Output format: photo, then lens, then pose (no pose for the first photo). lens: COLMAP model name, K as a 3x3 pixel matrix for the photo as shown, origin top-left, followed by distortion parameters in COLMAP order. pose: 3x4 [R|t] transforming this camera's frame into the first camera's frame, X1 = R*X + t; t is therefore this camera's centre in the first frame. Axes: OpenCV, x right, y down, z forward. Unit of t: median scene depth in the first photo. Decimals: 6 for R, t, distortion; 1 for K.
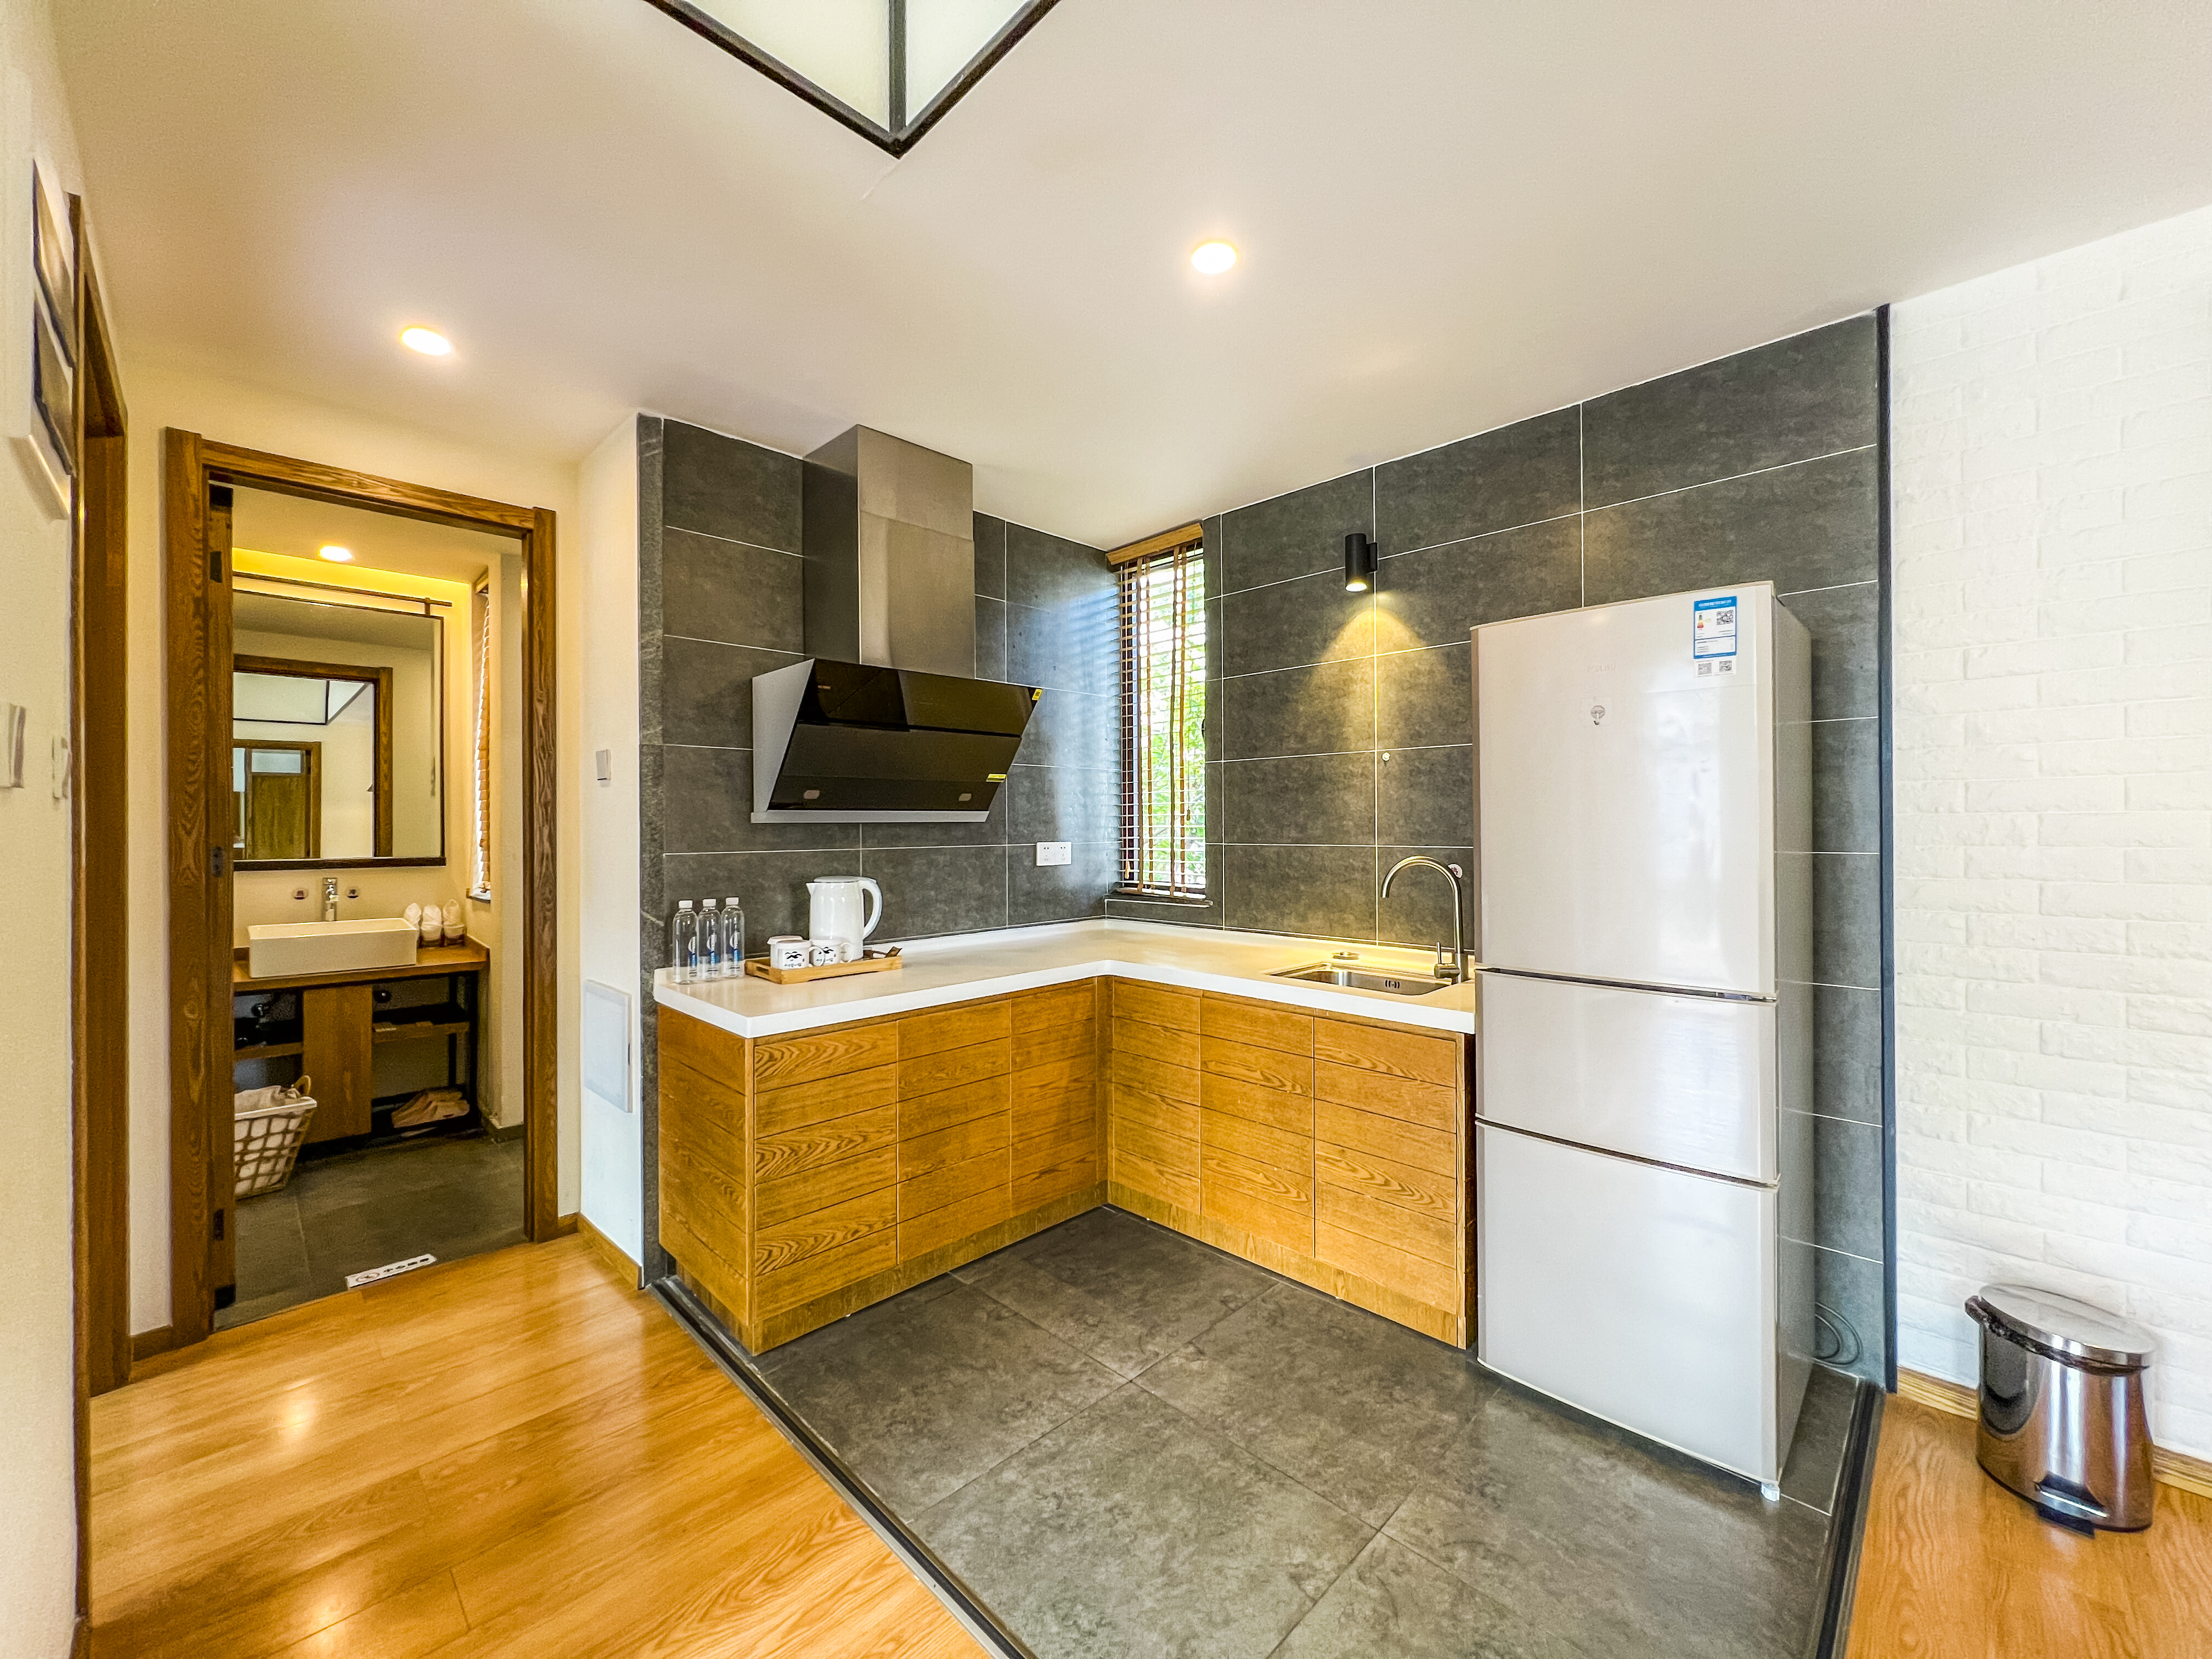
lens RADIAL K [[891.1, 0, 1101.5], [0, 891.1, 827.1], [0, 0, 1]] dist [0.000266, 0.000299]
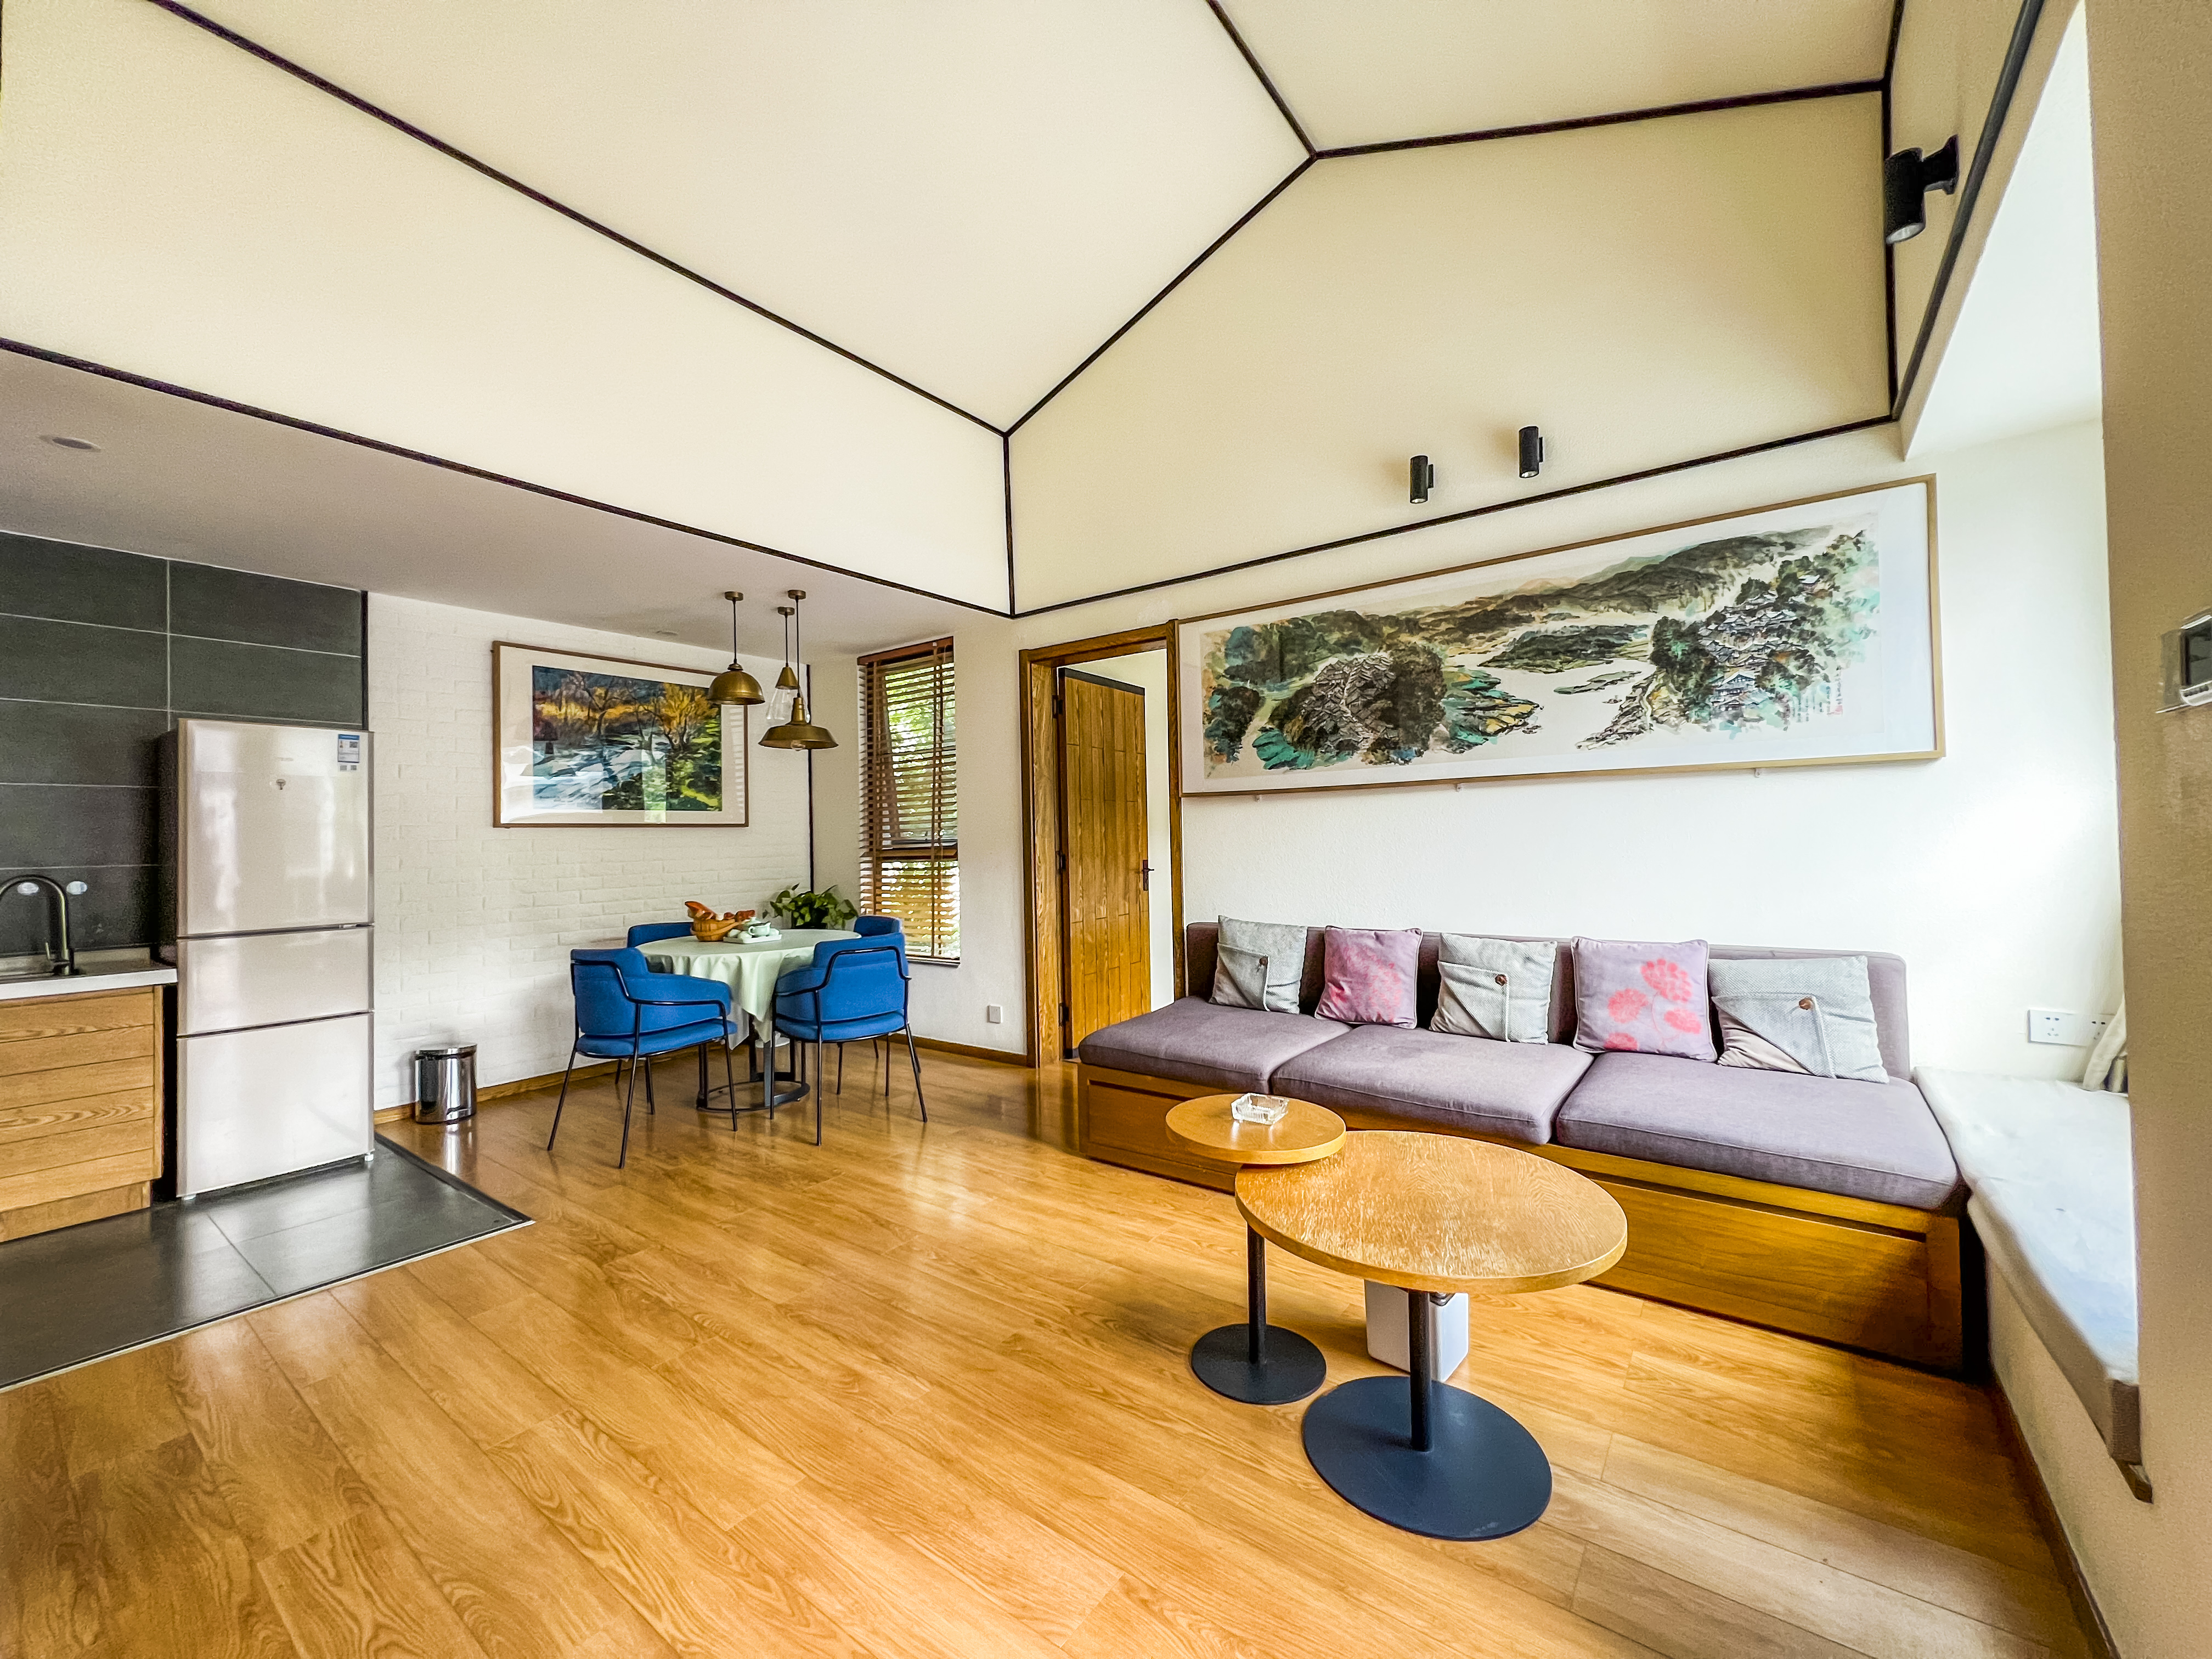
lens RADIAL K [[891.1, 0, 1102.8], [0, 891.1, 829.0], [0, 0, 1]] dist [0.000266, 0.000299]
pose [[-0.154931, 0.012524, 0.987846, -1.430726], [0.015270, 0.999831, -0.010280, 0.009446], [-0.987807, 0.013492, -0.155096, -0.360766]]
